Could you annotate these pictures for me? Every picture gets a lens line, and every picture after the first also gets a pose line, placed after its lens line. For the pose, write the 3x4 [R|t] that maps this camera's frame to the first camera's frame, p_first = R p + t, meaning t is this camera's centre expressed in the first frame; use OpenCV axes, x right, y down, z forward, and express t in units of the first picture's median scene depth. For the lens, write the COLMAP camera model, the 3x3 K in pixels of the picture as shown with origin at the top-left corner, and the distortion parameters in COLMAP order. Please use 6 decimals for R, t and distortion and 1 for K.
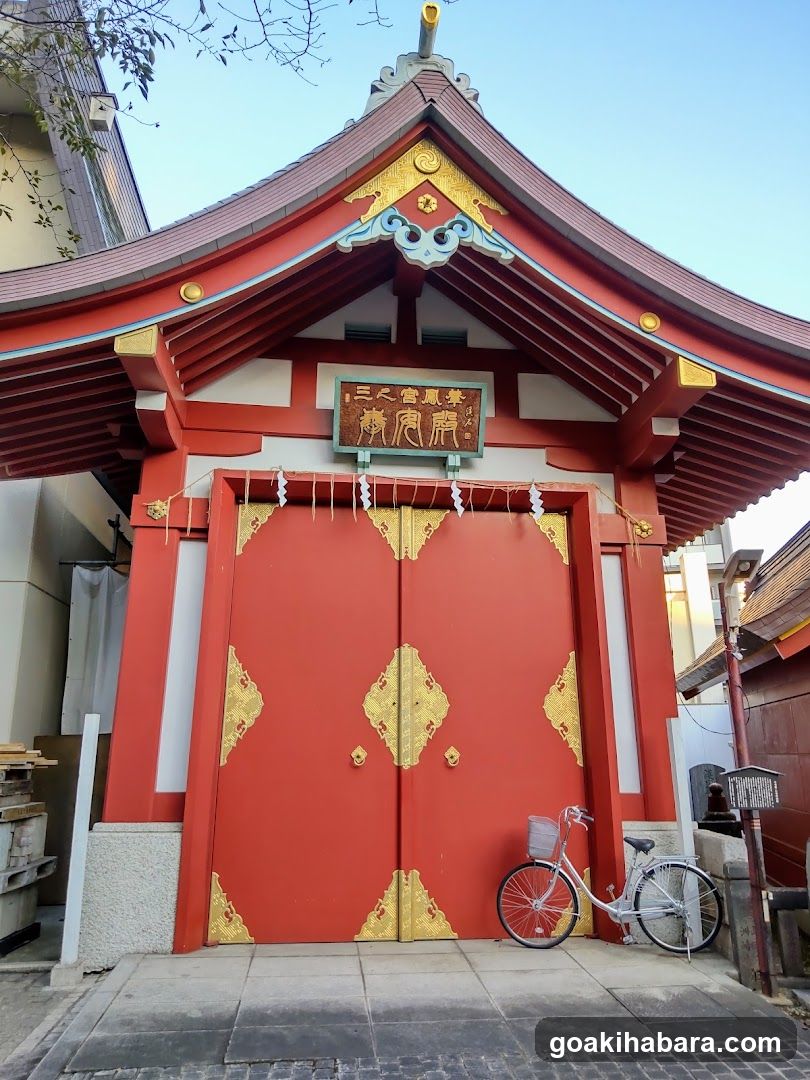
lens RADIAL K [[733.7, 0, 402.1], [0, 733.7, 541.7], [0, 0, 1]] dist [0.068428, -0.104466]
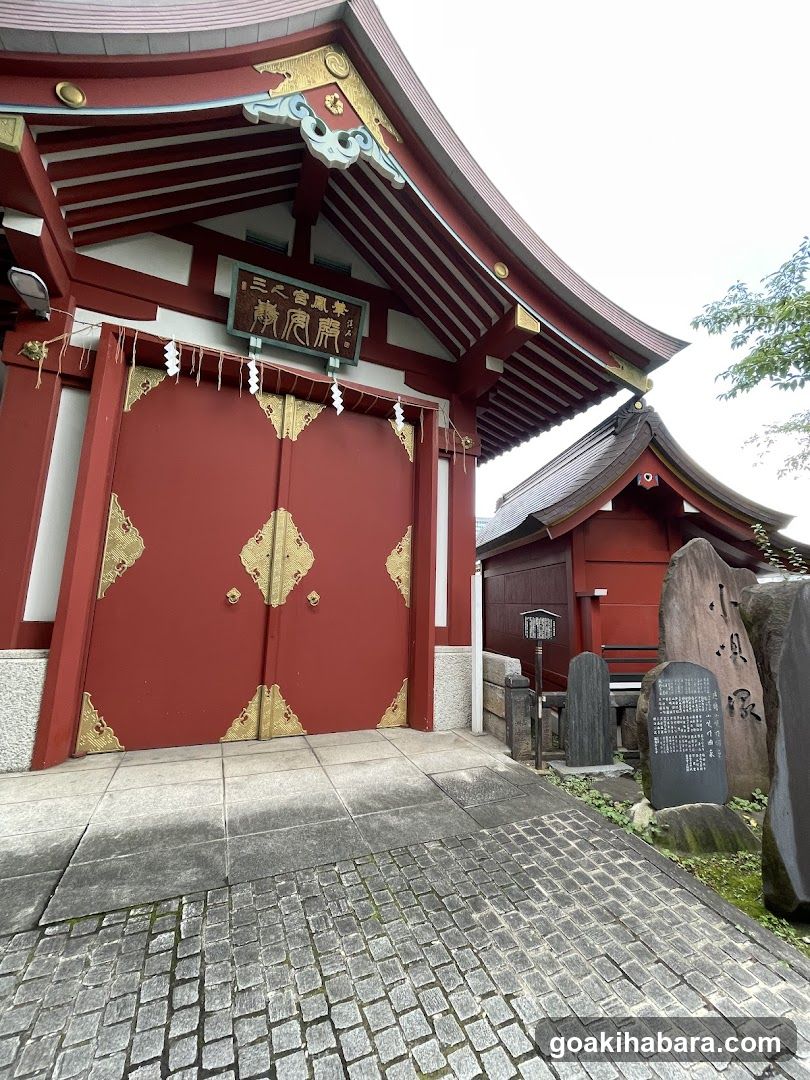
lens RADIAL K [[434.9, 0, 410.5], [0, 434.9, 538.7], [0, 0, 1]] dist [-0.001541, -0.000429]
pose [[0.949759, 0.072045, 0.304578, -0.007660], [-0.111319, 0.987271, 0.113592, 0.085197], [-0.292518, -0.141791, 0.945690, 0.256903]]
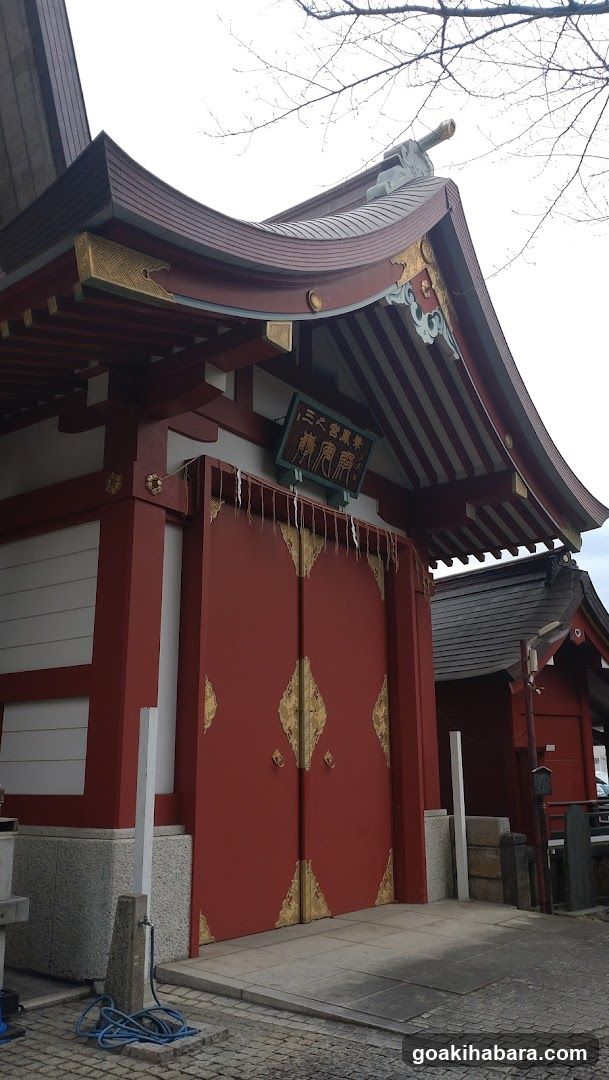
lens RADIAL K [[872.1, 0, 302.1], [0, 872.1, 548.2], [0, 0, 1]] dist [0.124217, -0.268055]
pose [[0.676441, 0.179114, 0.714385, -0.960428], [-0.201486, 0.977978, -0.054419, 0.053887], [-0.708400, -0.107128, 0.697634, 0.121477]]
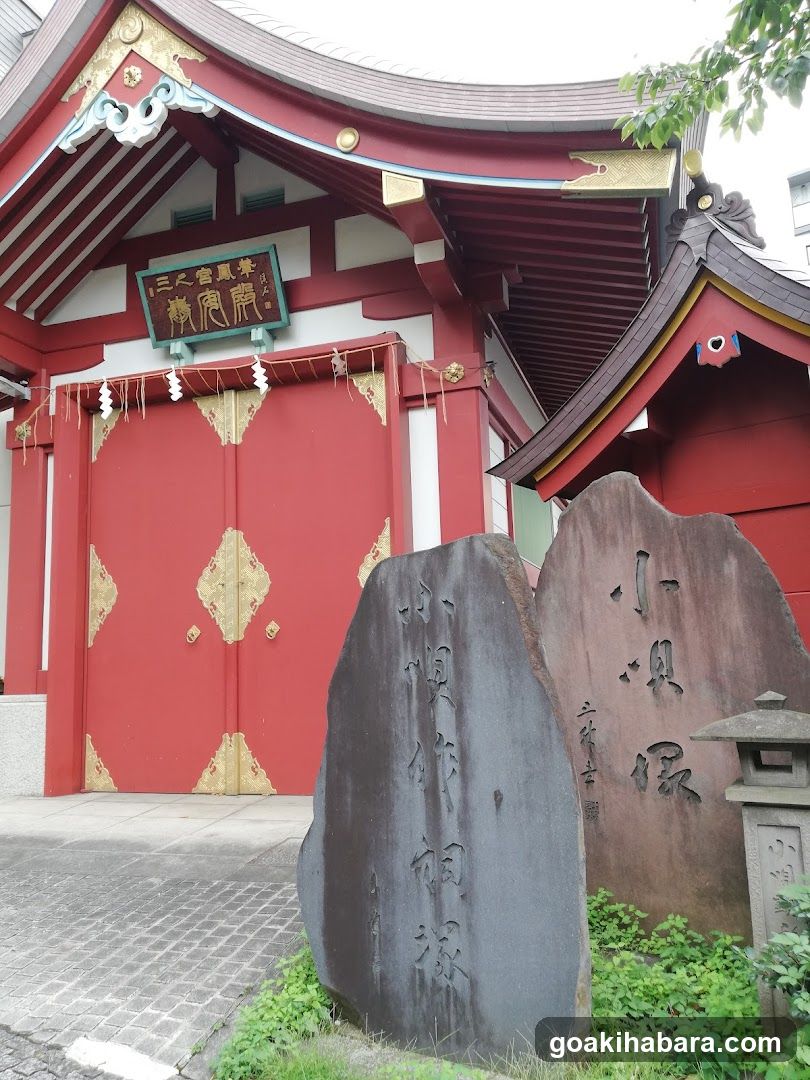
lens RADIAL K [[807.3, 0, 405.0], [0, 807.3, 540.0], [0, 0, 1]] dist [0.090474, -0.133987]
pose [[0.909219, -0.091917, -0.406045, 0.694563], [0.152943, 0.980869, 0.120431, 0.057891], [0.387208, -0.171600, 0.905883, 0.065027]]
